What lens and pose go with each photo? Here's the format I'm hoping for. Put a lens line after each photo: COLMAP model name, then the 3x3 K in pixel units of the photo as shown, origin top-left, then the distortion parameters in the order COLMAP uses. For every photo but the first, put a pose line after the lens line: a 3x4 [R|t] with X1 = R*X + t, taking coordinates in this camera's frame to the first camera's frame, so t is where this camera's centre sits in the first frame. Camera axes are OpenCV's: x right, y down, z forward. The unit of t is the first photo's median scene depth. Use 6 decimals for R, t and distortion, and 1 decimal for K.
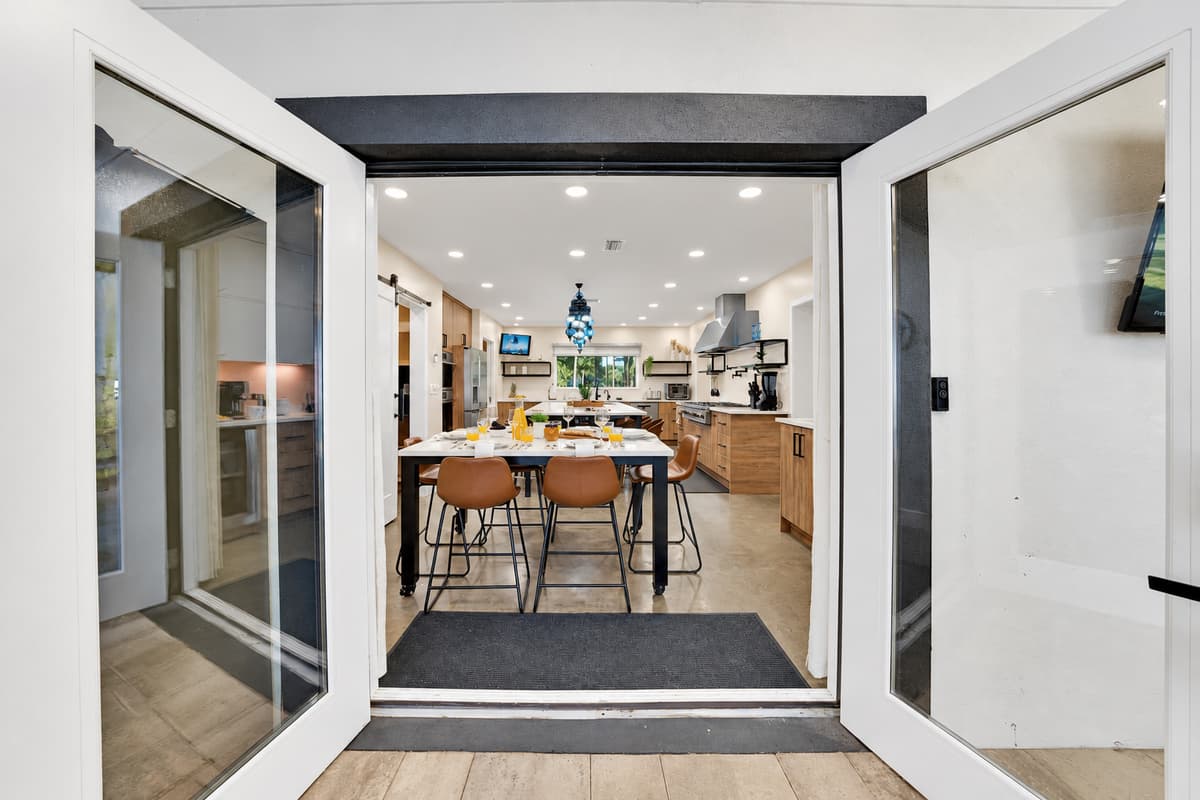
lens RADIAL K [[438.8, 0, 597.7], [0, 438.8, 387.4], [0, 0, 1]] dist [-0.001344, -0.000116]
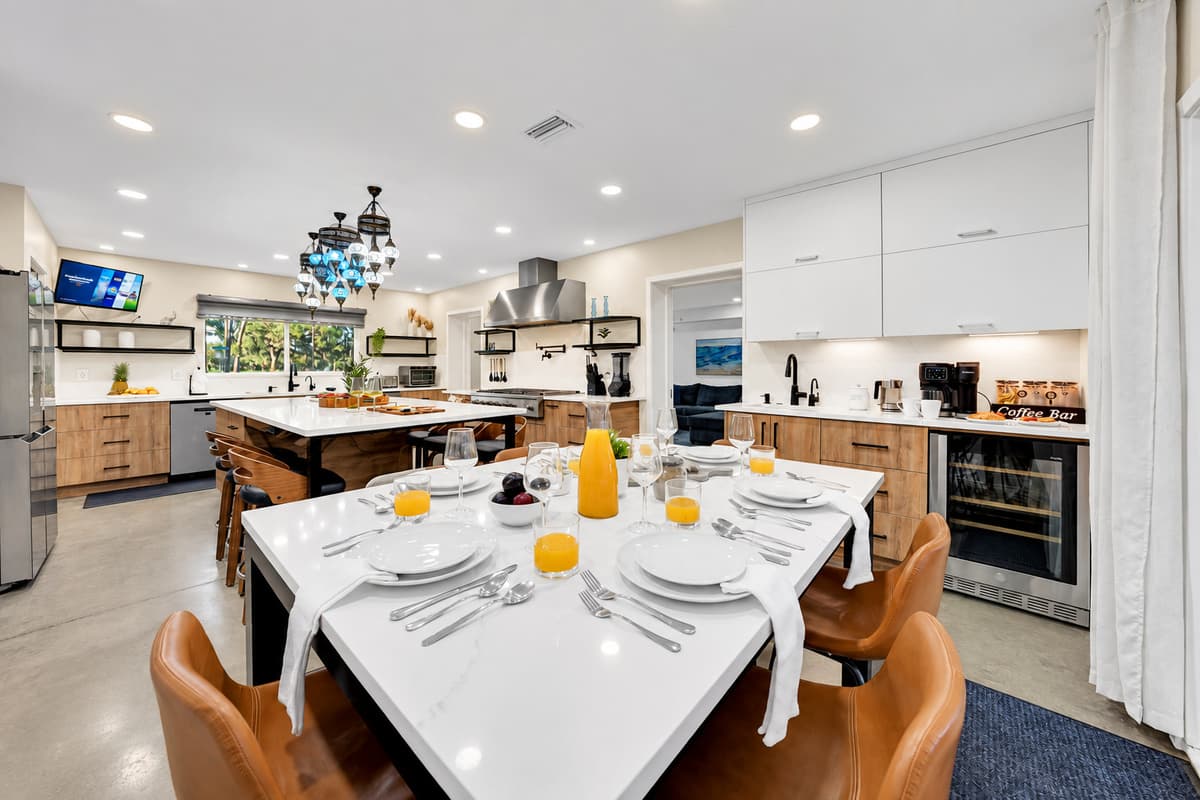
lens RADIAL K [[428.7, 0, 600.9], [0, 428.7, 369.5], [0, 0, 1]] dist [-0.001722, -0.000172]
pose [[0.690690, -0.002936, 0.723145, -0.173759], [0.004828, 0.999988, -0.000551, -0.001058], [-0.723135, 0.003872, 0.690696, 0.298100]]
